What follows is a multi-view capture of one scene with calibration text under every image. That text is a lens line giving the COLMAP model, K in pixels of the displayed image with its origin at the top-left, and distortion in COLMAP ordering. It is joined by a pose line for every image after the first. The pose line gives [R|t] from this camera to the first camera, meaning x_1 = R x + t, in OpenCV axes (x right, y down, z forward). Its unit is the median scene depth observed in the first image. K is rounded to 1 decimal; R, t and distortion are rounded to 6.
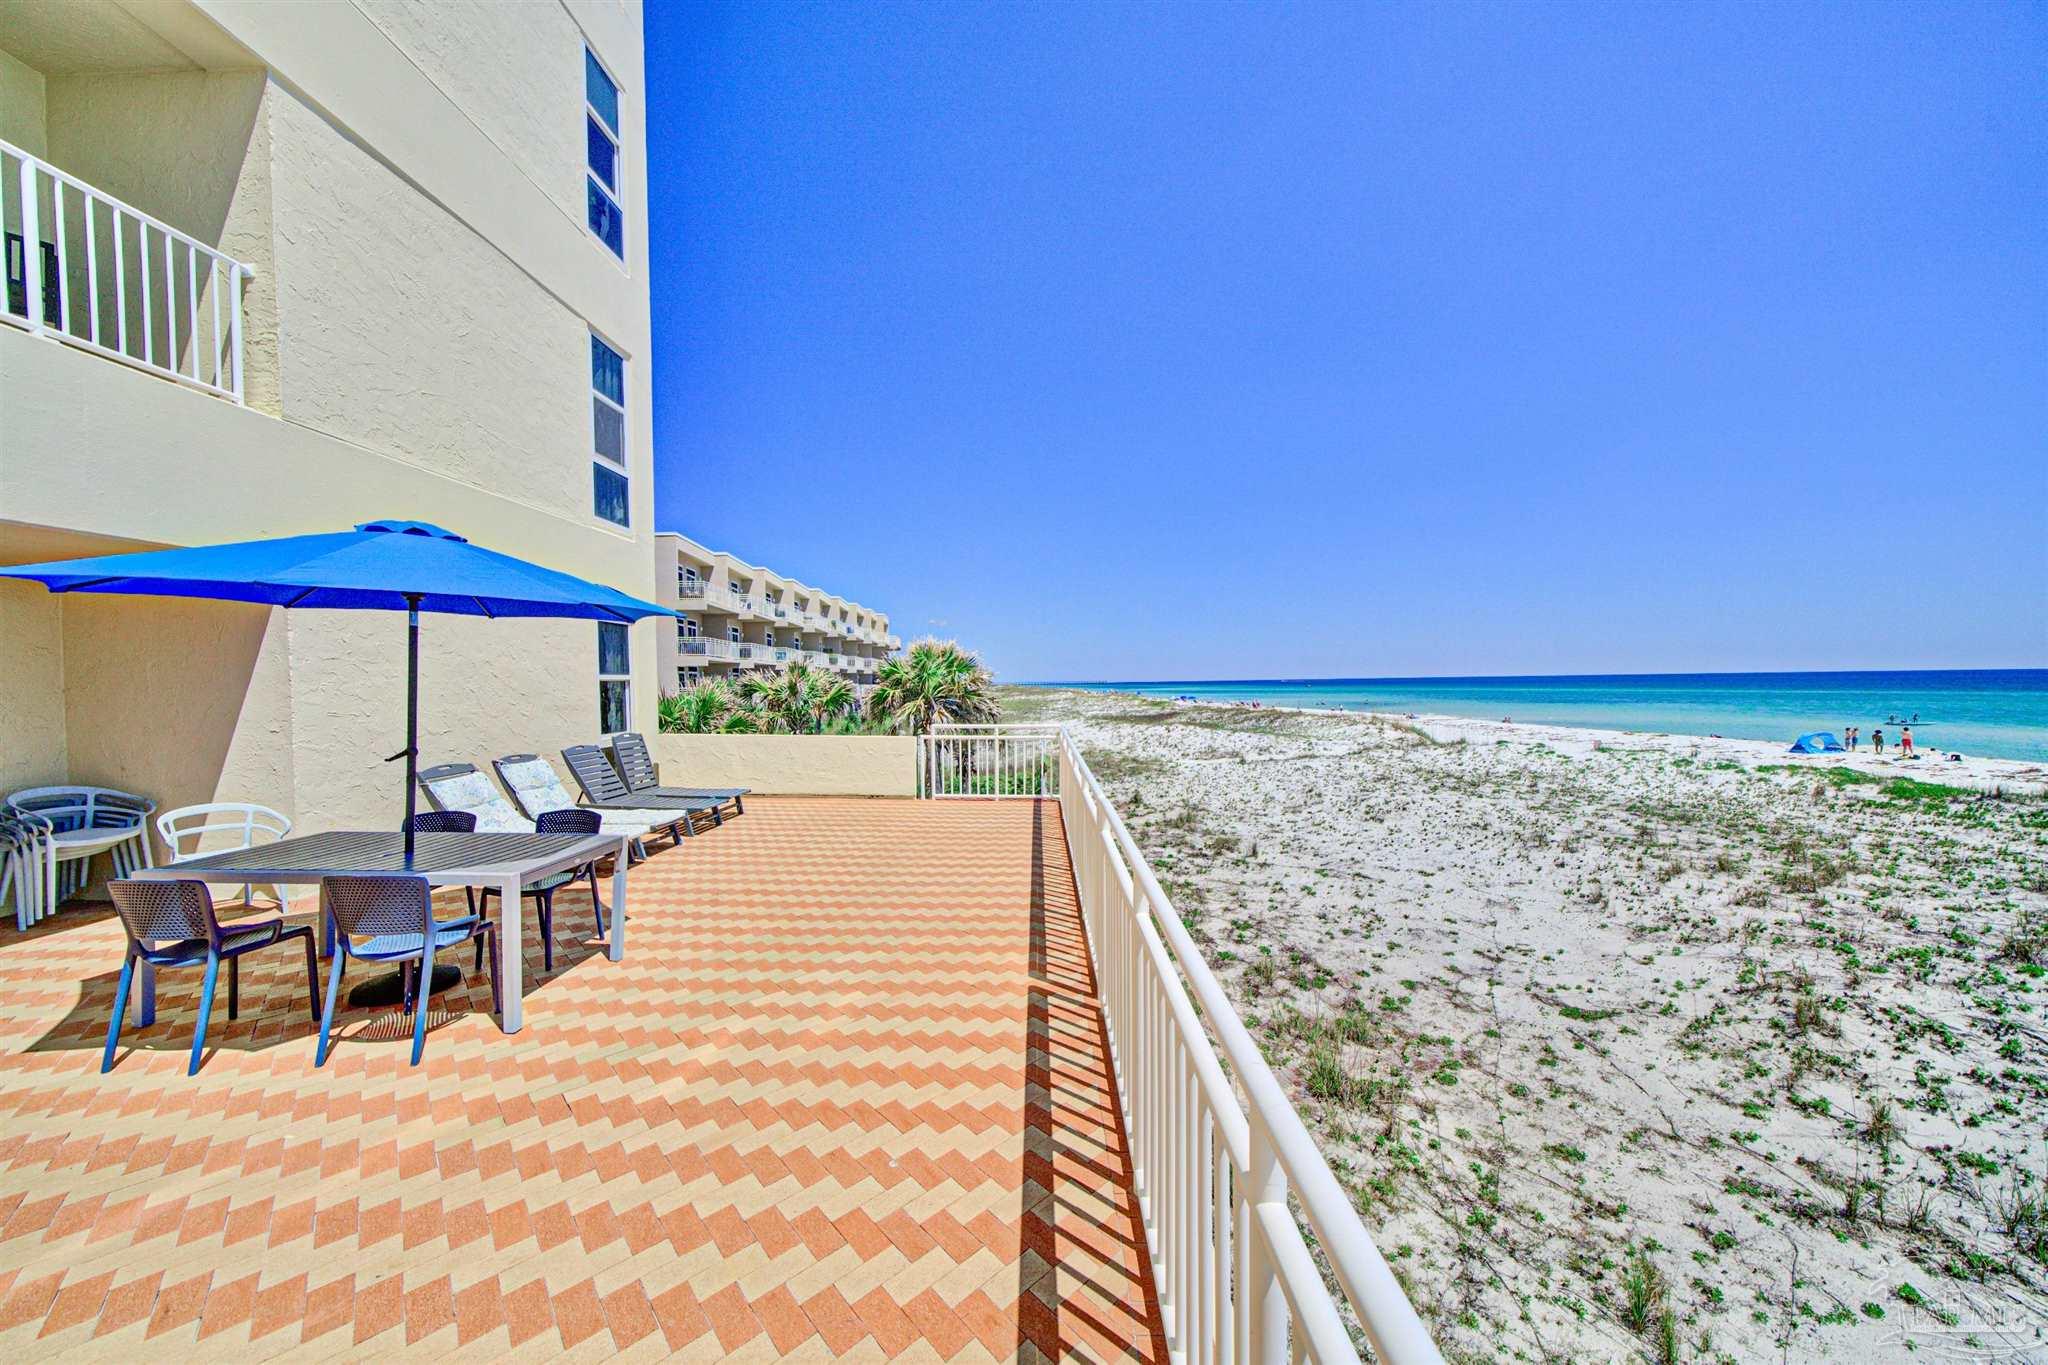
lens RADIAL K [[714.1, 0, 1022.6], [0, 714.1, 677.1], [0, 0, 1]] dist [0.000036, 0.000102]
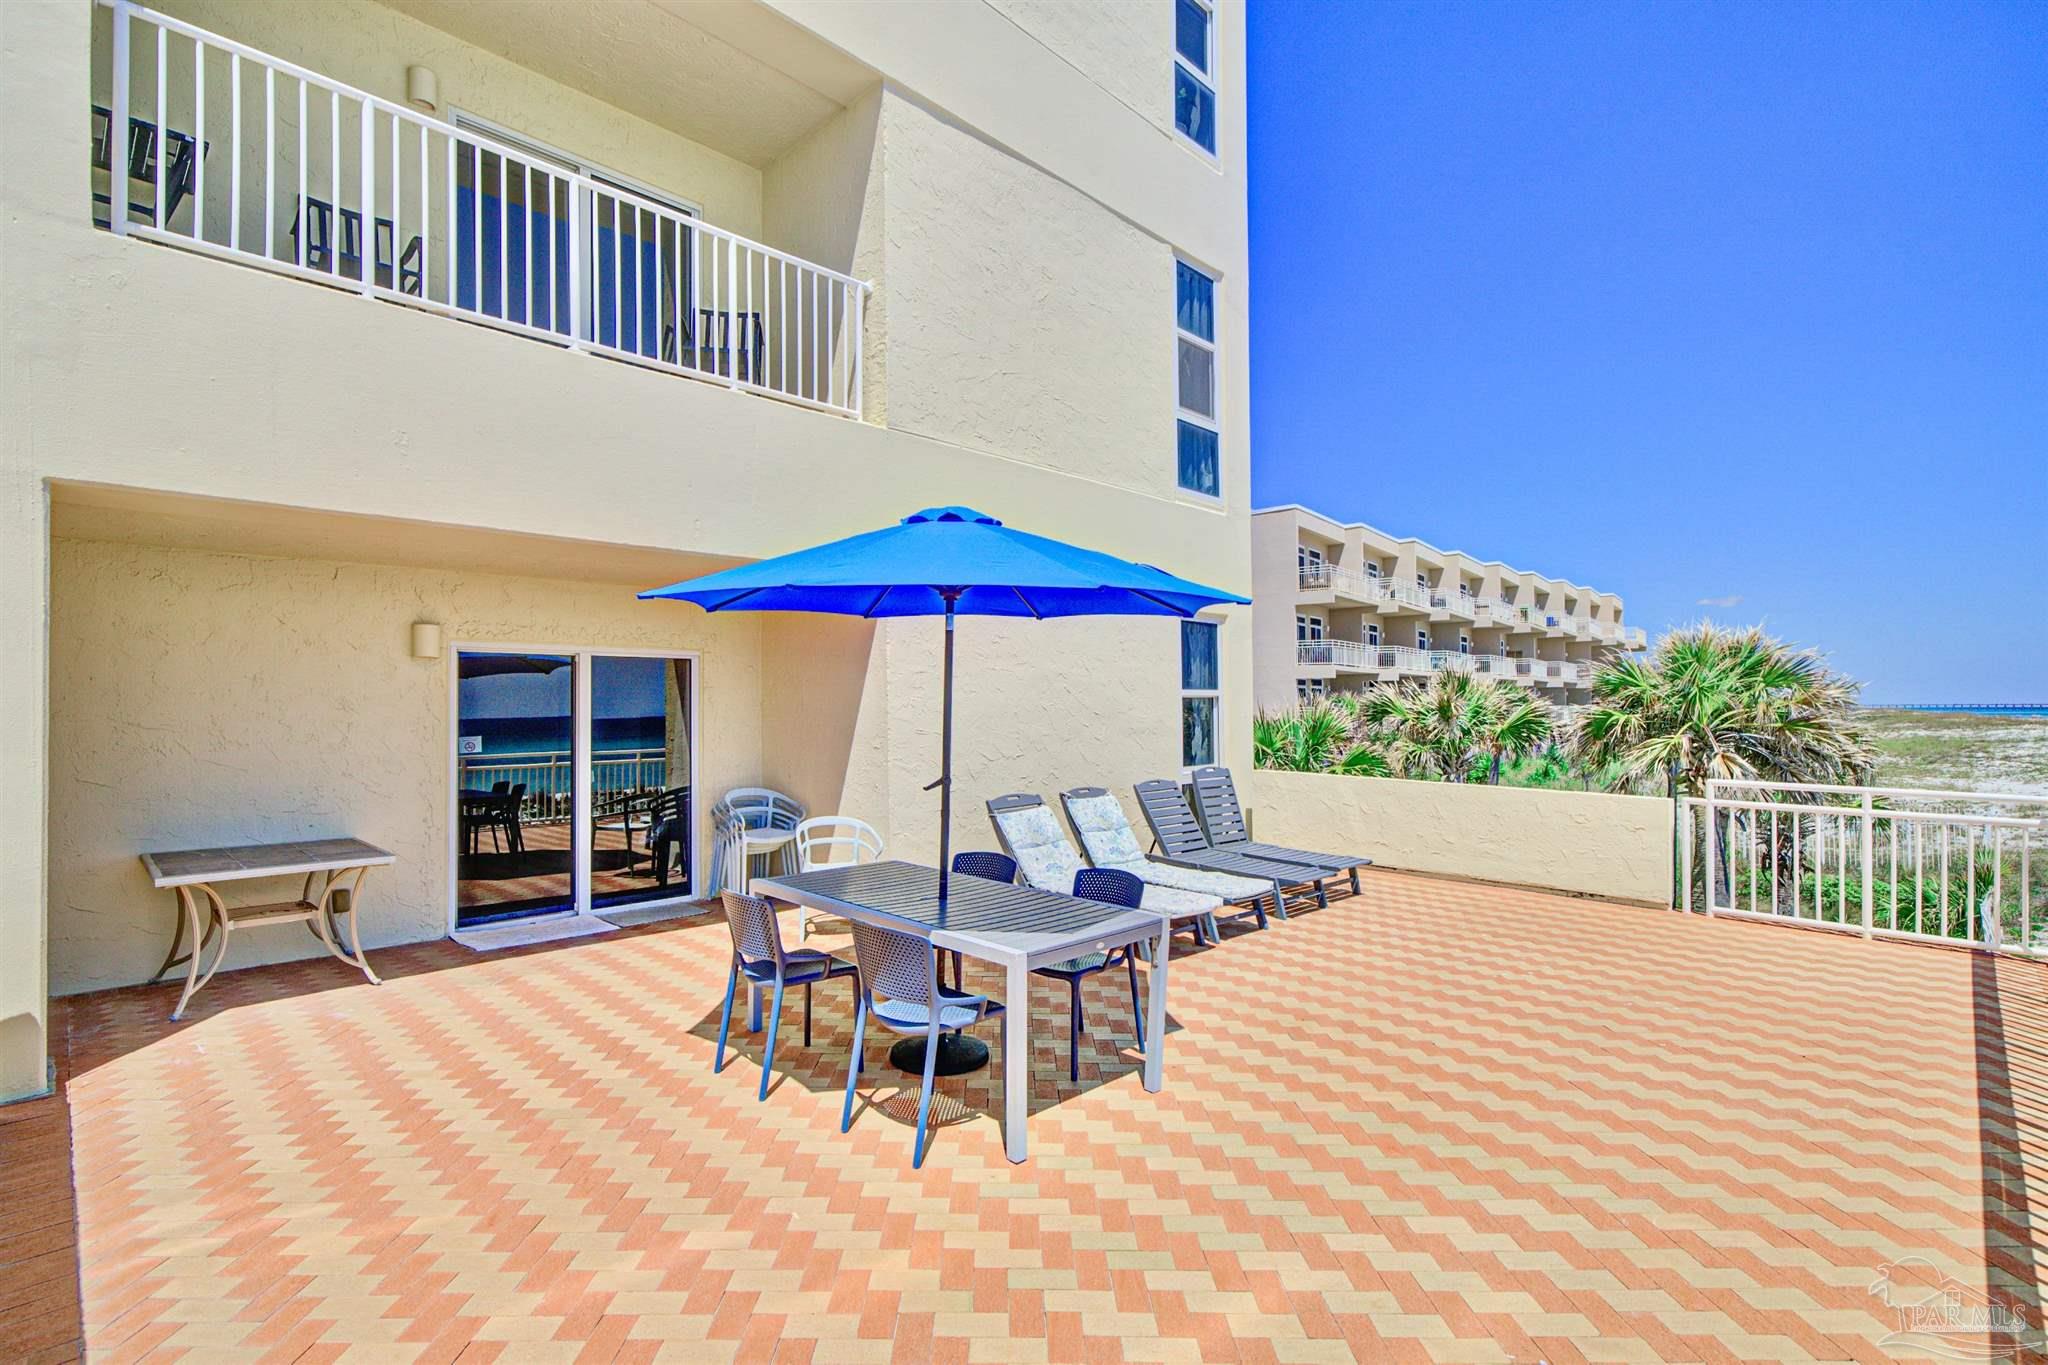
lens RADIAL K [[940.6, 0, 1019.5], [0, 940.6, 691.0], [0, 0, 1]] dist [0.004381, 0.001358]
pose [[0.725827, -0.001360, -0.687876, -0.012937], [-0.001391, 0.999993, -0.003445, 0.002361], [0.687875, 0.003458, 0.725820, 0.129014]]
